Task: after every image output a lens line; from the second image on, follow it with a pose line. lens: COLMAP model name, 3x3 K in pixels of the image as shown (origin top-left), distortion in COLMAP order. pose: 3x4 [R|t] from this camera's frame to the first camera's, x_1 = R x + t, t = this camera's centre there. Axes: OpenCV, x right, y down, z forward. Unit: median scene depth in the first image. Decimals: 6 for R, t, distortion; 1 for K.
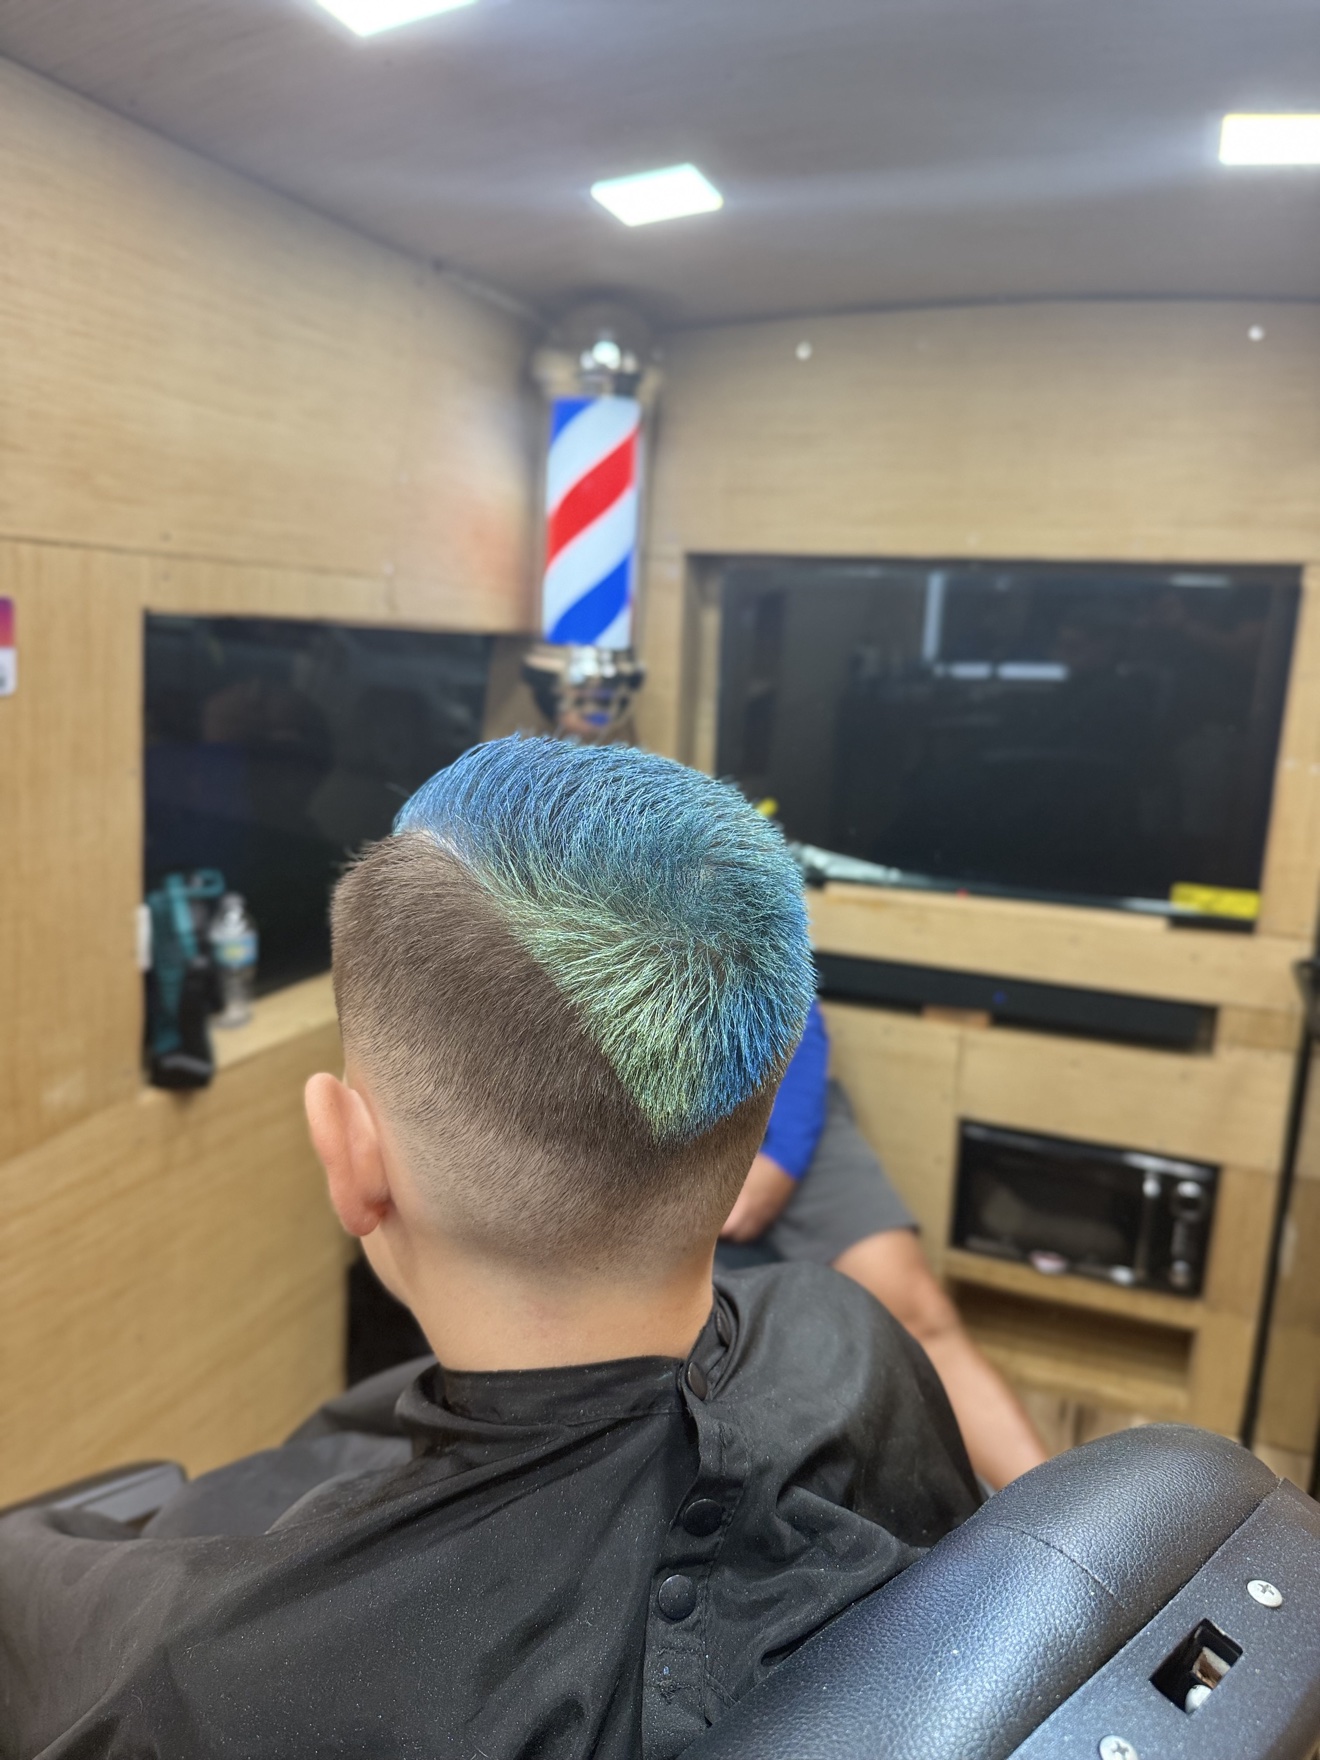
lens RADIAL K [[1294.8, 0, 660.0], [0, 1294.8, 880.0], [0, 0, 1]] dist [0.066917, -0.140570]
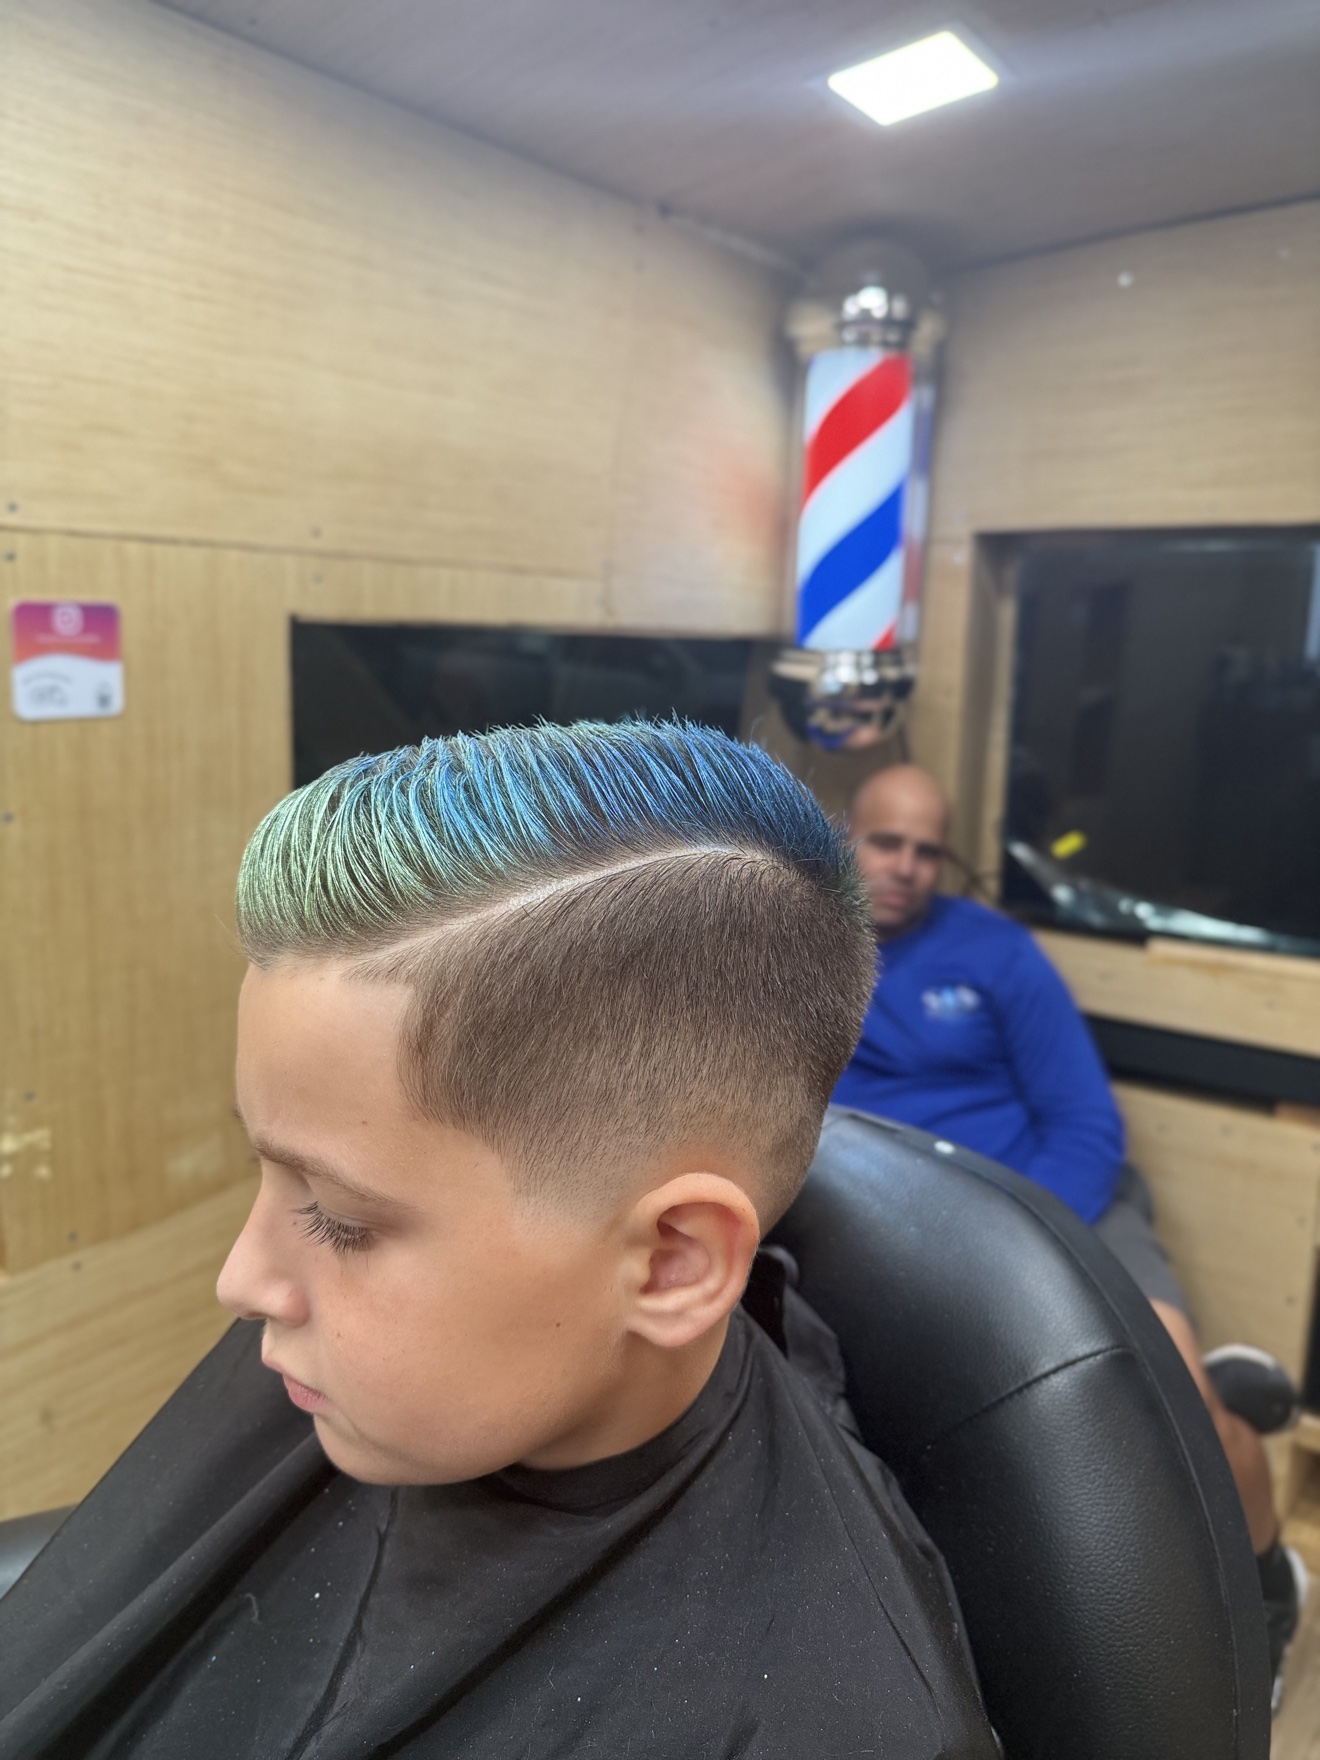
lens RADIAL K [[1267.8, 0, 658.9], [0, 1267.8, 872.1], [0, 0, 1]] dist [0.060330, -0.133781]
pose [[0.961163, 0.021764, -0.275123, 0.063286], [-0.025720, 0.999611, -0.010777, -0.025281], [0.274782, 0.017435, 0.961349, 0.191456]]
